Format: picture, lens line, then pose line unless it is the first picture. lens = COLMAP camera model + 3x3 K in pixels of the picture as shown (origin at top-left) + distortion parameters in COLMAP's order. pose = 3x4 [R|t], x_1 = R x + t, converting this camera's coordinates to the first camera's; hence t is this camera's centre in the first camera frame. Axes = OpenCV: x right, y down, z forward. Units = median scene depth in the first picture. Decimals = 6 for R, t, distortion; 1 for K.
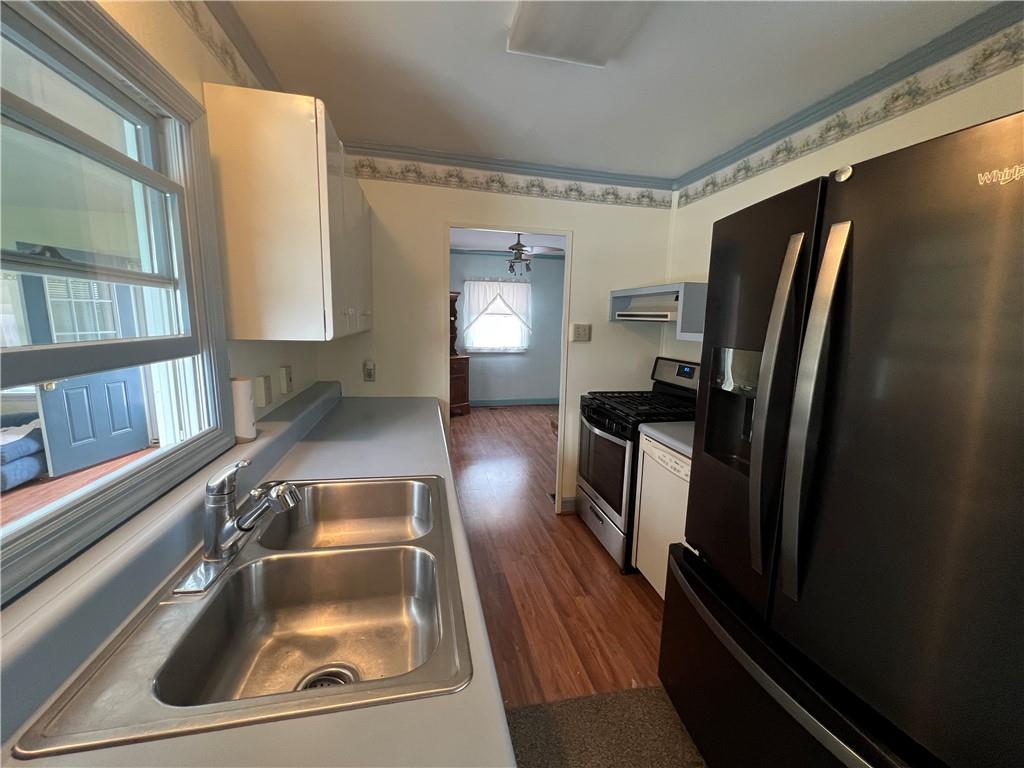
lens RADIAL K [[411.7, 0, 512.0], [0, 411.7, 384.0], [0, 0, 1]] dist [-0.001820, 0.000140]
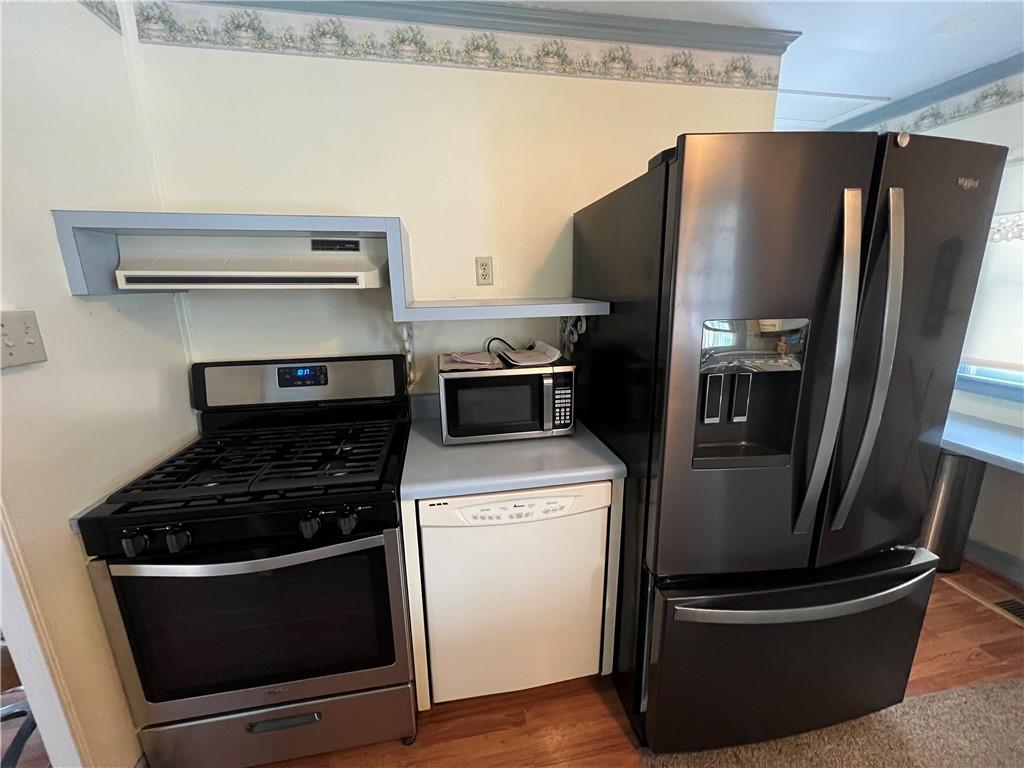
lens RADIAL K [[411.7, 0, 512.0], [0, 411.7, 384.0], [0, 0, 1]] dist [-0.001820, 0.000140]
pose [[0.033093, -0.254390, 0.966535, -0.182733], [0.168325, 0.954670, 0.245504, -0.154310], [-0.985176, 0.154567, 0.074413, 0.909402]]
